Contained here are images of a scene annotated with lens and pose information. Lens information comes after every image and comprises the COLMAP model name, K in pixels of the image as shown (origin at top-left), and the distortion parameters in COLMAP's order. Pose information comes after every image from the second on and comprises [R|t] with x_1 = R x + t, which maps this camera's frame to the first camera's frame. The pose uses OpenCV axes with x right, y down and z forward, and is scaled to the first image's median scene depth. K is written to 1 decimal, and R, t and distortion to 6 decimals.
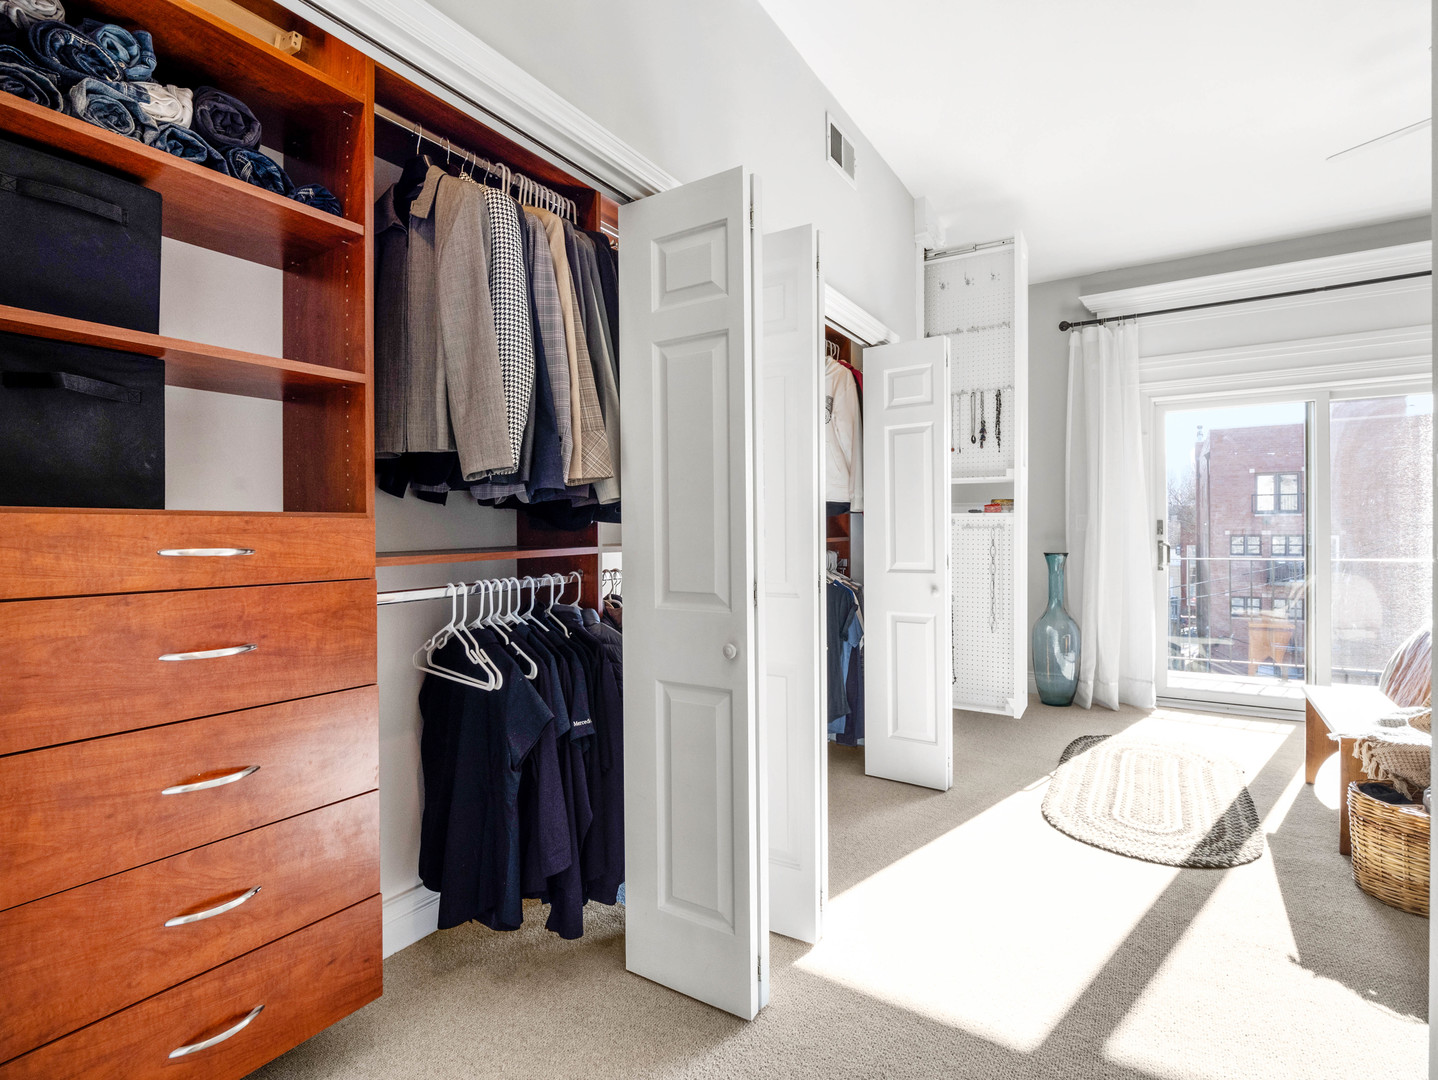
lens RADIAL K [[696.6, 0, 724.4], [0, 696.6, 530.8], [0, 0, 1]] dist [-0.005141, -0.007568]
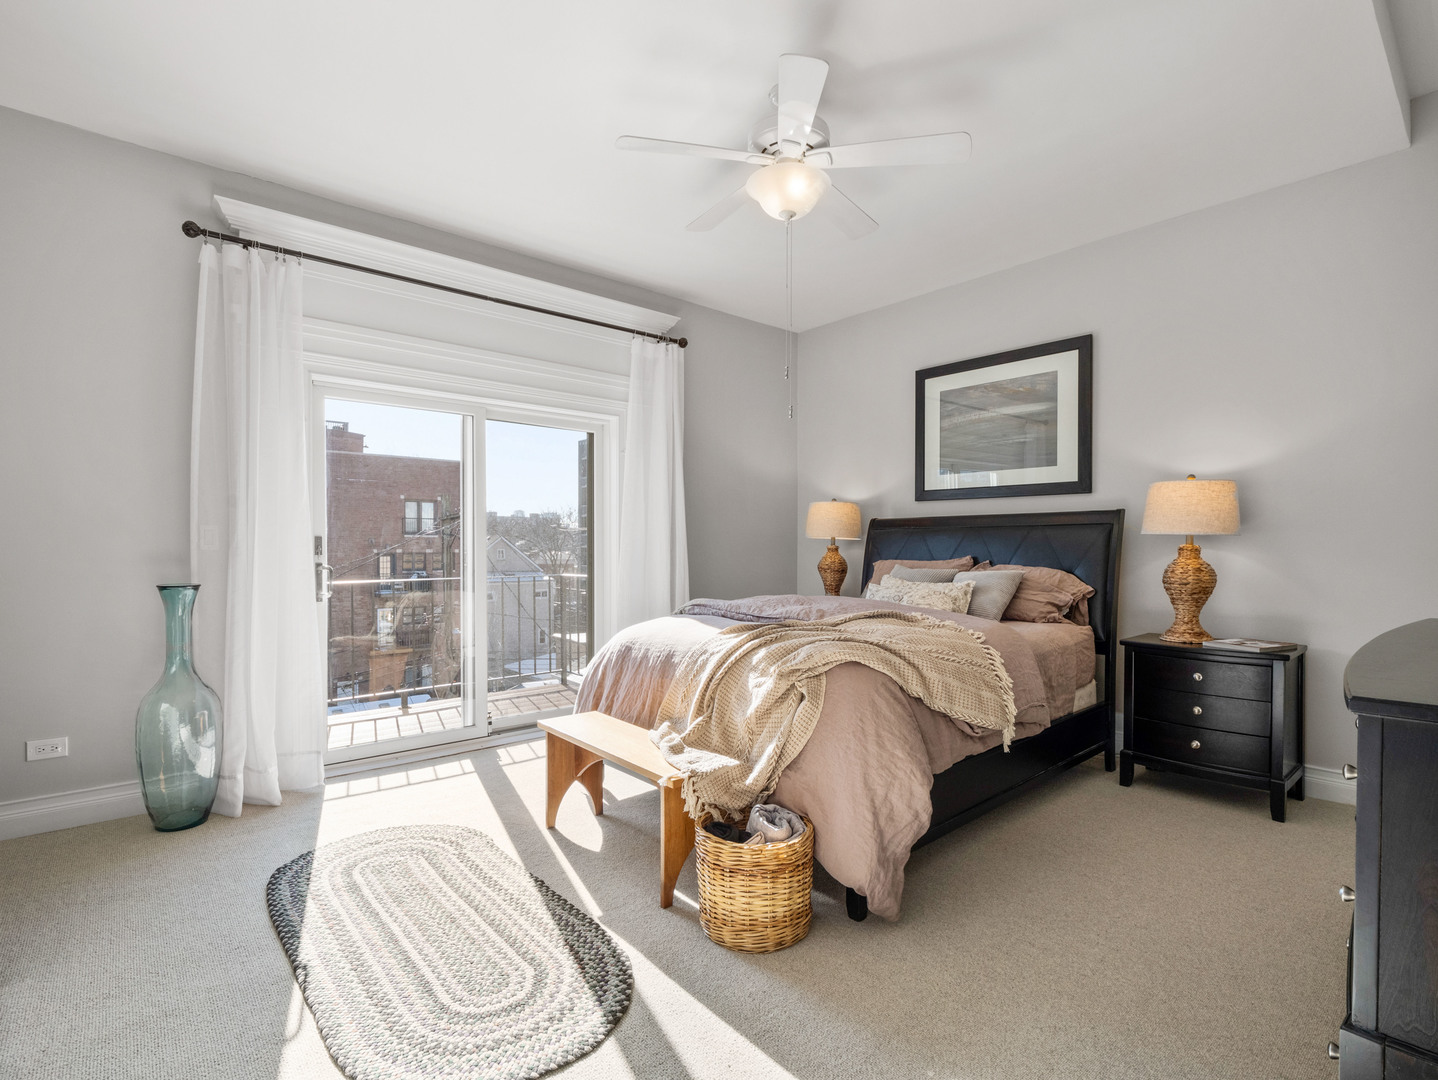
lens RADIAL K [[701.2, 0, 715.3], [0, 701.2, 560.5], [0, 0, 1]] dist [-0.019242, -0.000369]
pose [[0.300255, -0.009389, 0.953813, 0.038840], [-0.001434, 0.999946, 0.010294, 0.003555], [-0.953858, -0.004458, 0.300225, 0.519197]]
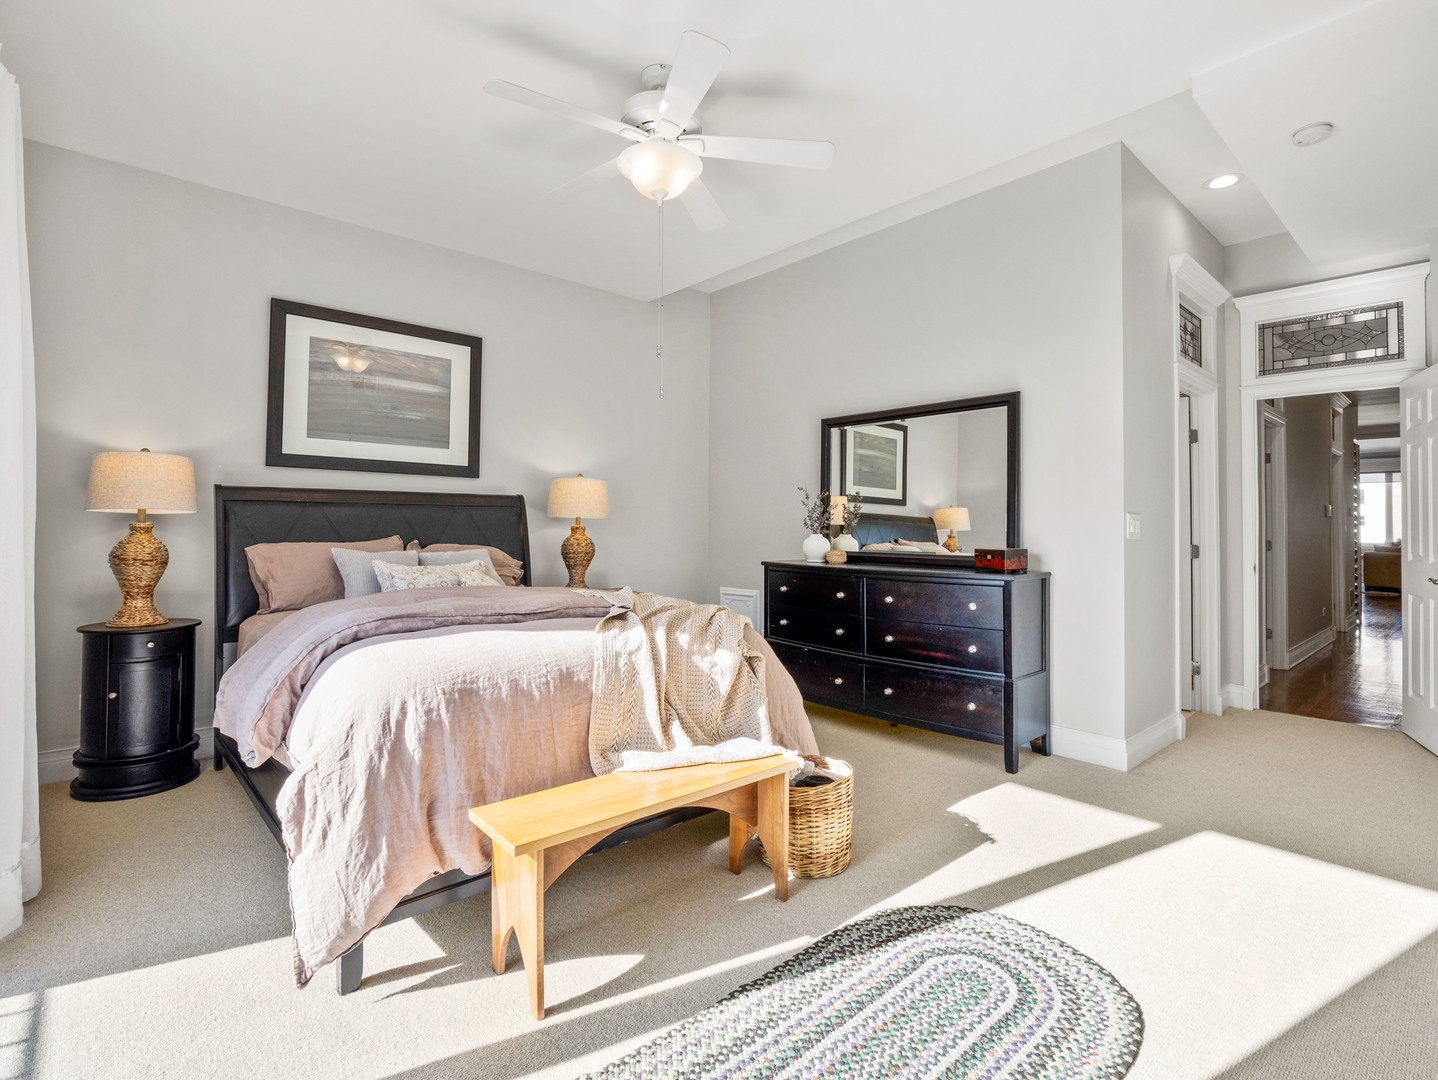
lens RADIAL K [[696.6, 0, 724.4], [0, 696.6, 530.8], [0, 0, 1]] dist [-0.005141, -0.007568]
pose [[-0.958362, -0.003280, 0.285537, 0.561789], [-0.000559, 0.999954, 0.009611, -0.012904], [-0.285556, 0.009051, -0.958319, 1.470122]]
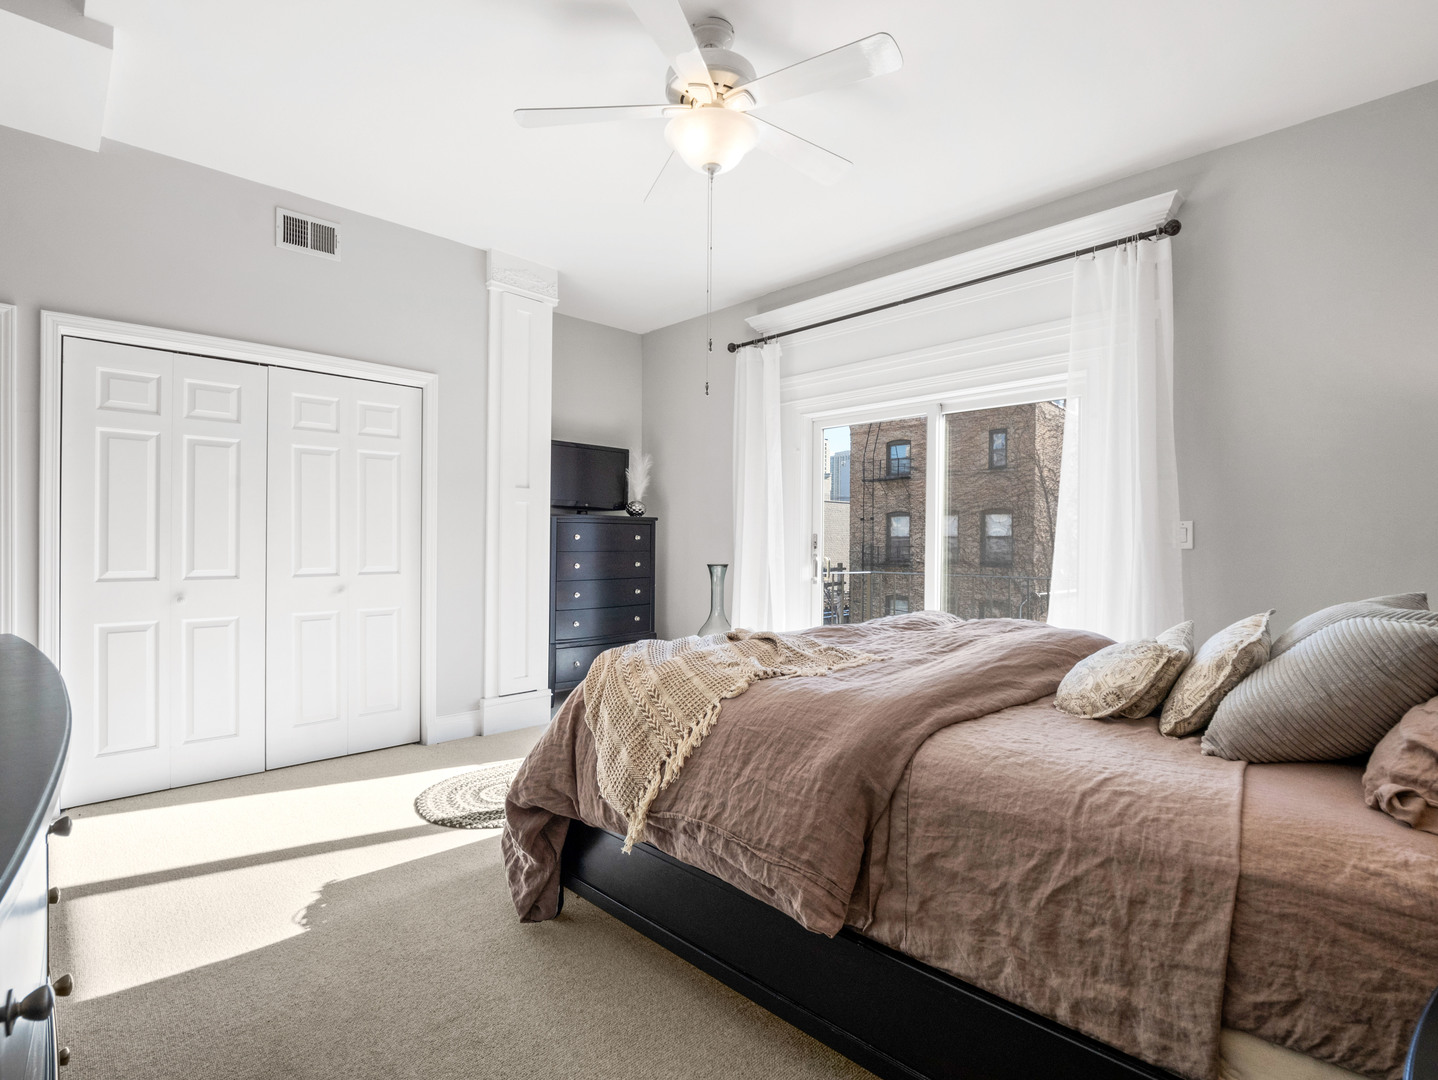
lens RADIAL K [[728.9, 0, 741.6], [0, 728.9, 535.5], [0, 0, 1]] dist [-0.000567, 0.000140]
pose [[0.977686, 0.013991, -0.209605, 1.094365], [-0.013606, 0.999902, 0.003276, -0.023214], [0.209630, -0.000351, 0.977781, -0.102336]]
